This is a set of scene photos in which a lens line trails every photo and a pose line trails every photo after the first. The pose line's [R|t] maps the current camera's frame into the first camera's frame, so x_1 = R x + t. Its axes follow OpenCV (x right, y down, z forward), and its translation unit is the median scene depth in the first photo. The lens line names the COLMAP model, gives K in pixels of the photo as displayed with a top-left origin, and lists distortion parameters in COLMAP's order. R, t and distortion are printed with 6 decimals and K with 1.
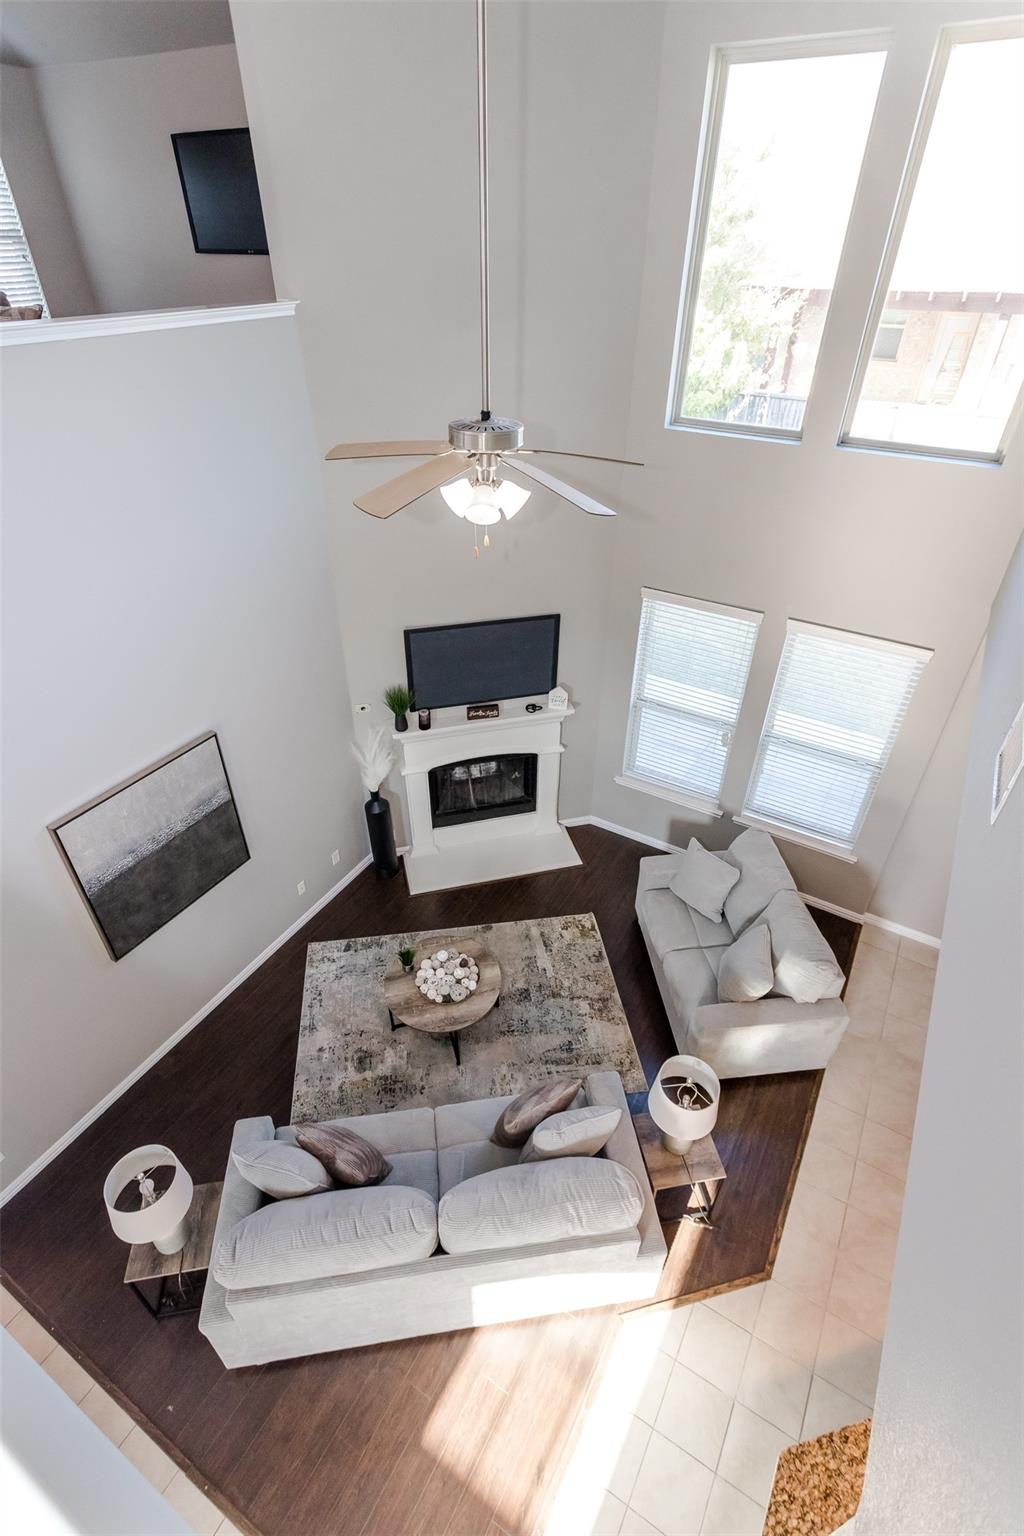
lens RADIAL K [[732.6, 0, 507.4], [0, 732.6, 773.3], [0, 0, 1]] dist [0.003667, -0.000330]
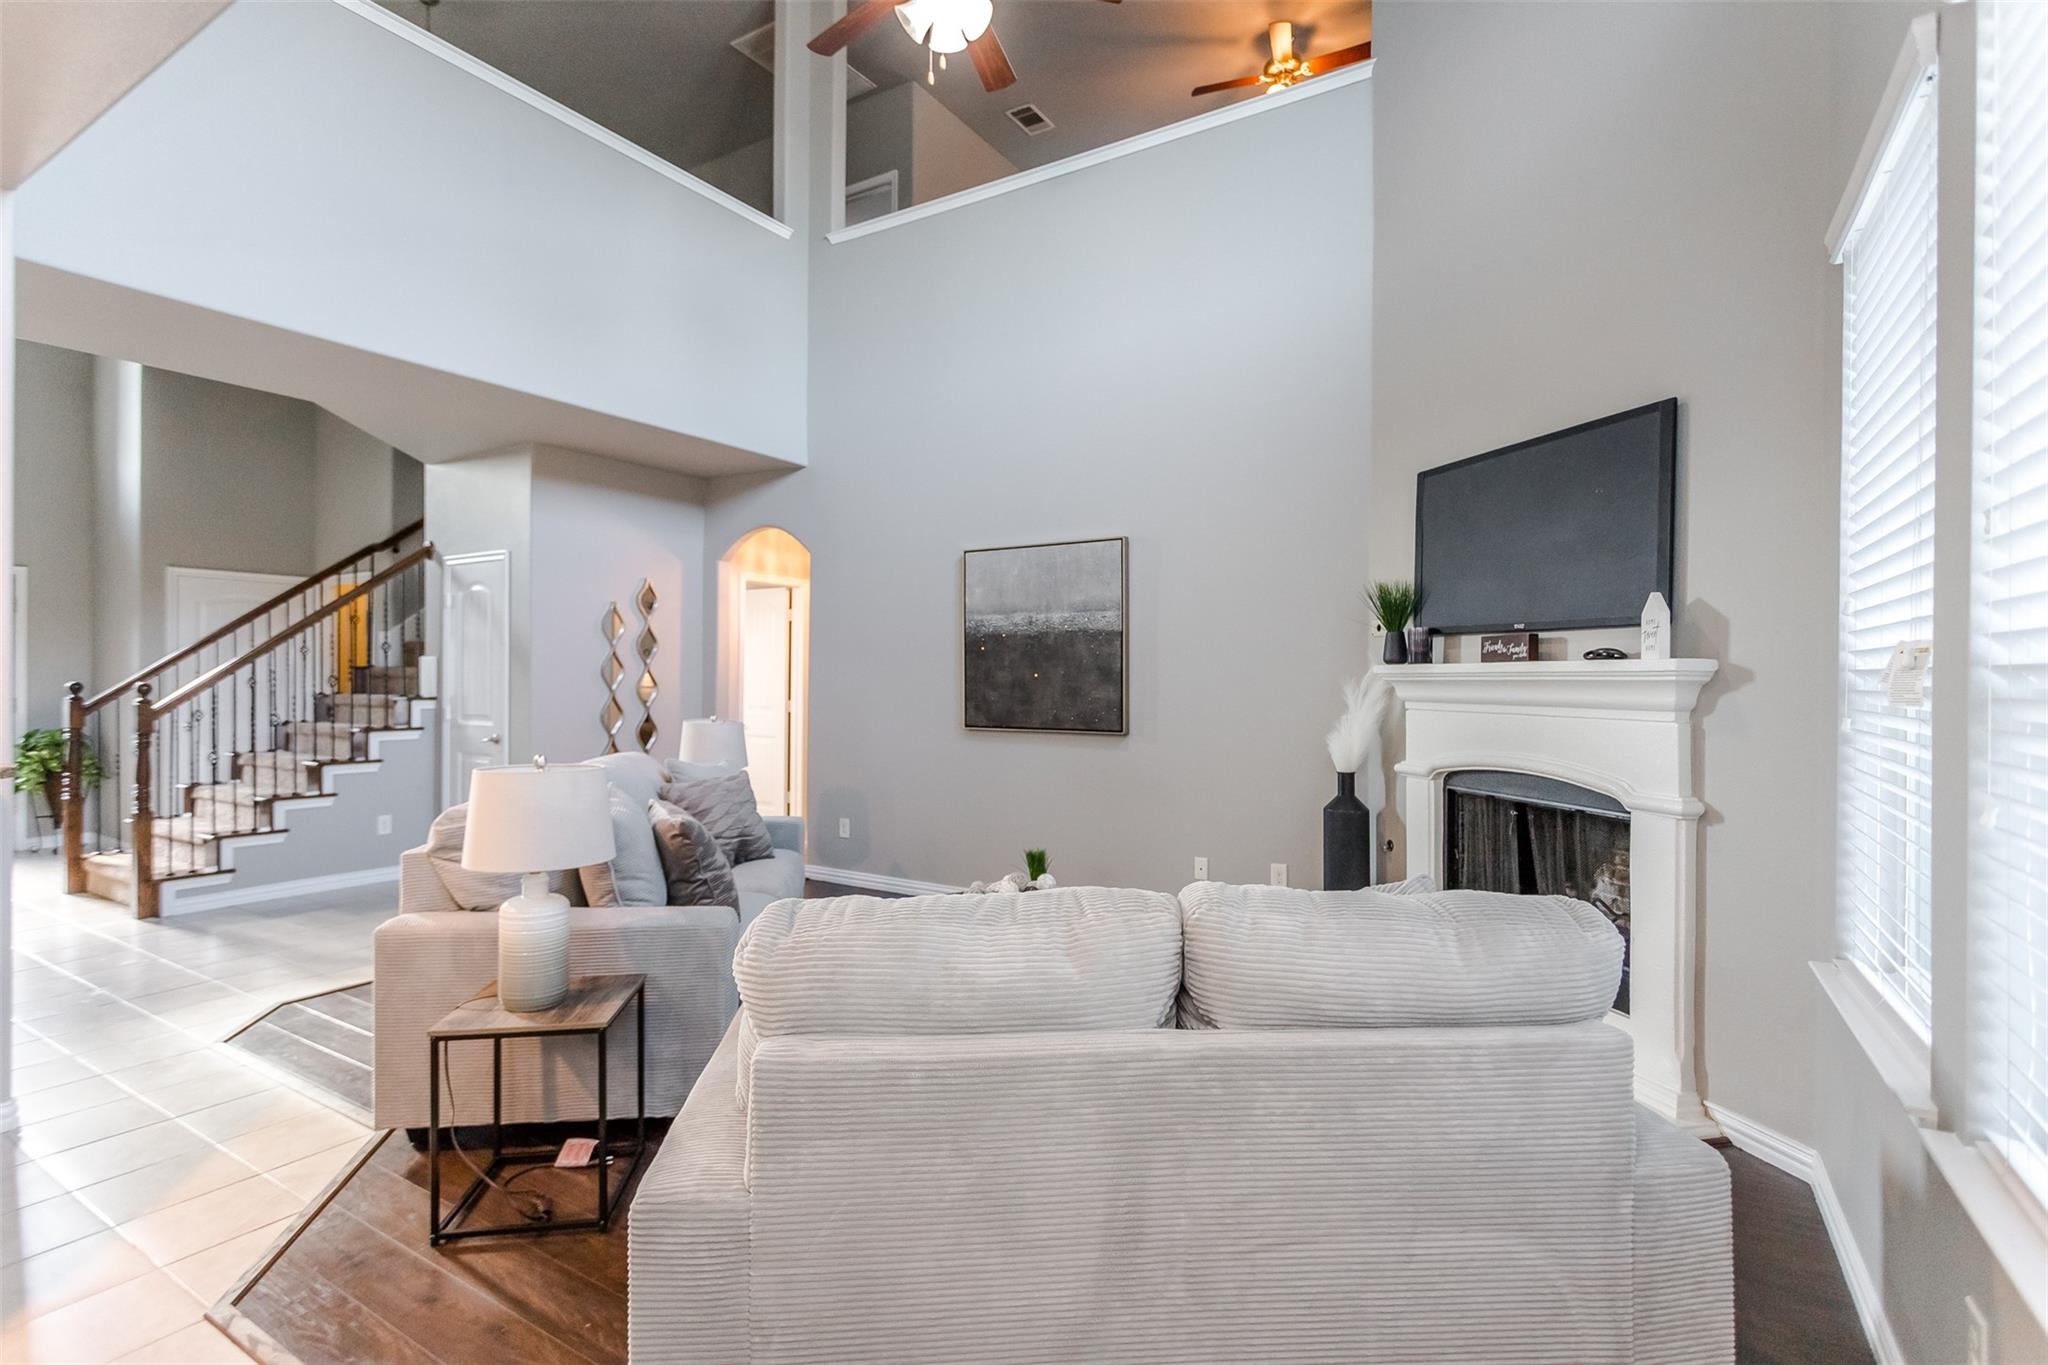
lens RADIAL K [[976.9, 0, 1017.3], [0, 976.9, 673.0], [0, 0, 1]] dist [0.003667, -0.000330]
pose [[-0.027289, -0.011230, -0.999564, 0.613283], [-0.598859, 0.800821, 0.007352, 0.113469], [0.800389, 0.598799, -0.028579, 0.818462]]
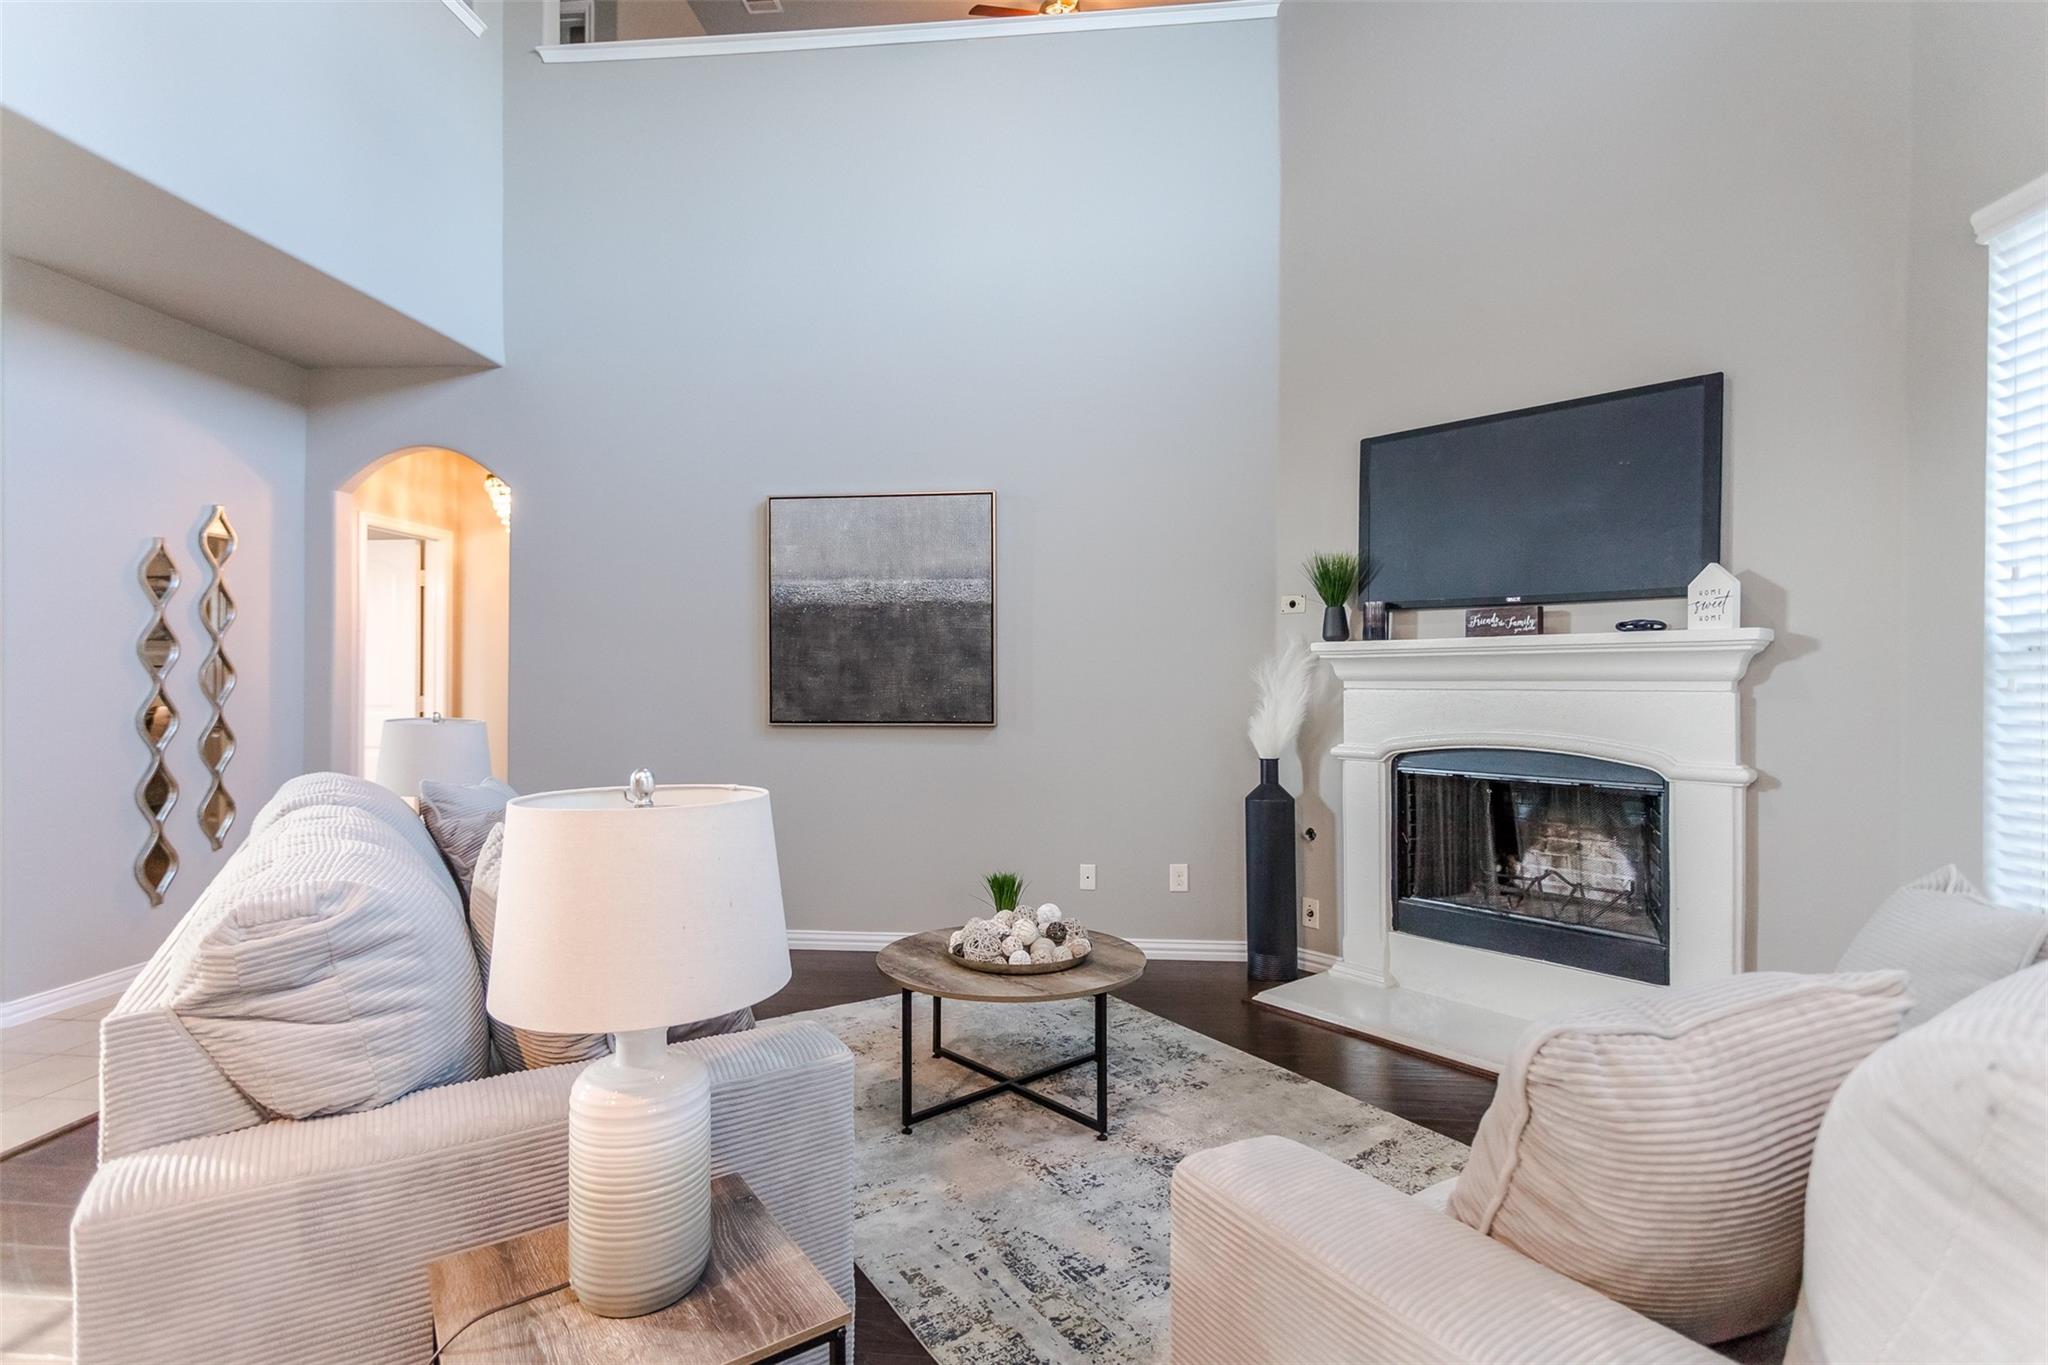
lens RADIAL K [[976.9, 0, 1010.9], [0, 976.9, 681.5], [0, 0, 1]] dist [0.003667, -0.000330]
pose [[0.421351, -0.004888, -0.906885, 0.396209], [-0.539558, 0.802401, -0.255011, 0.270150], [0.728931, 0.596766, 0.335455, 0.633914]]
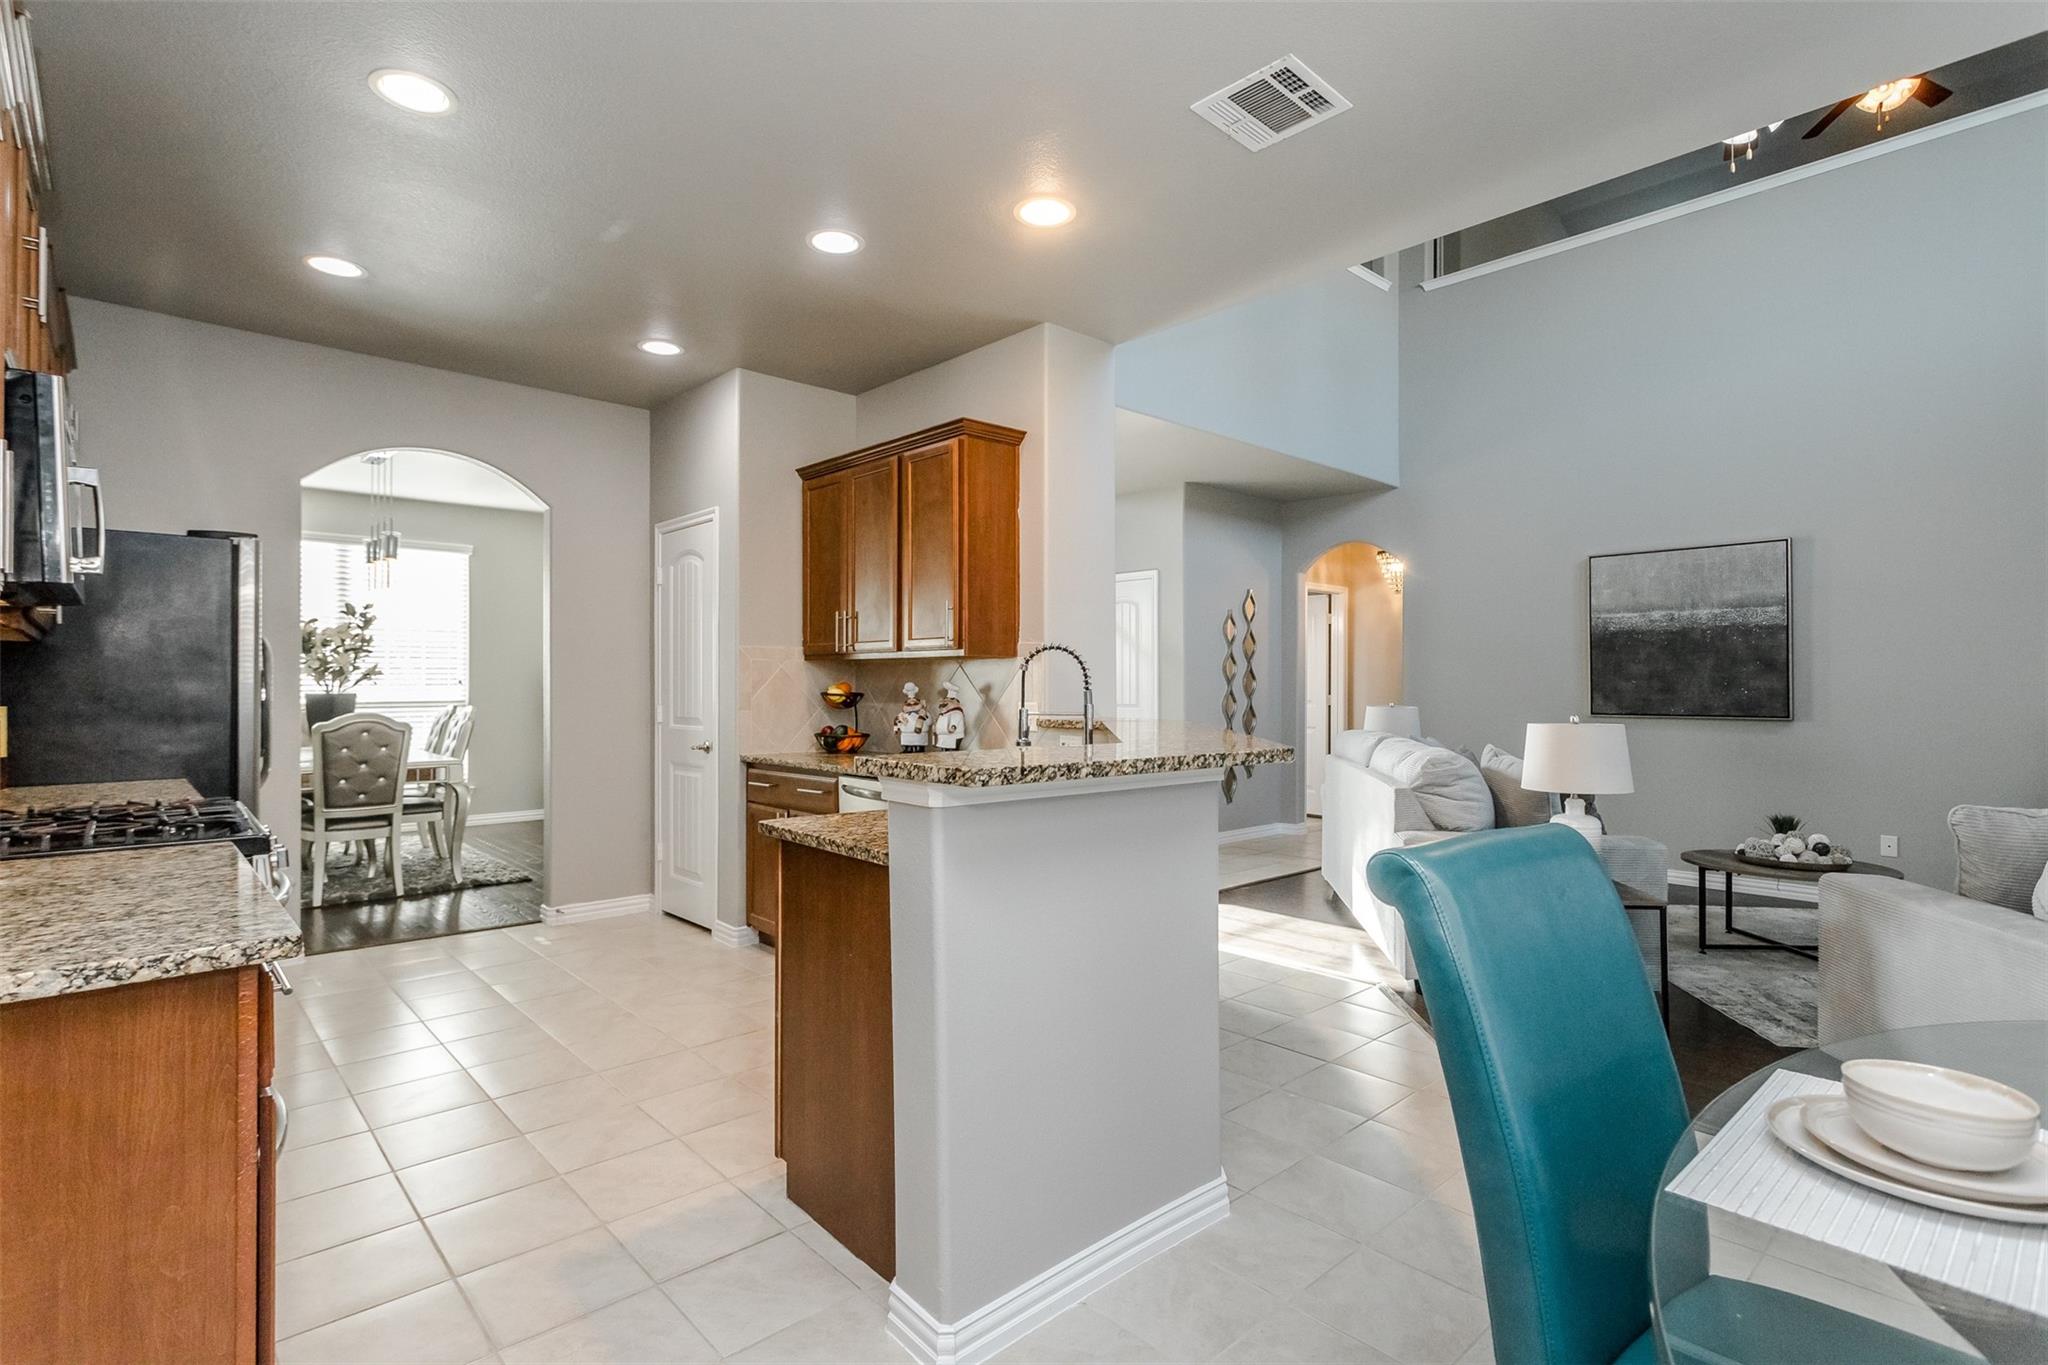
lens RADIAL K [[976.9, 0, 1007.0], [0, 976.9, 676.0], [0, 0, 1]] dist [0.003667, -0.000330]
pose [[-0.302291, -0.013767, -0.953116, 0.890244], [-0.570747, 0.803459, 0.169413, 0.360637], [0.763458, 0.595201, -0.250736, 0.516385]]
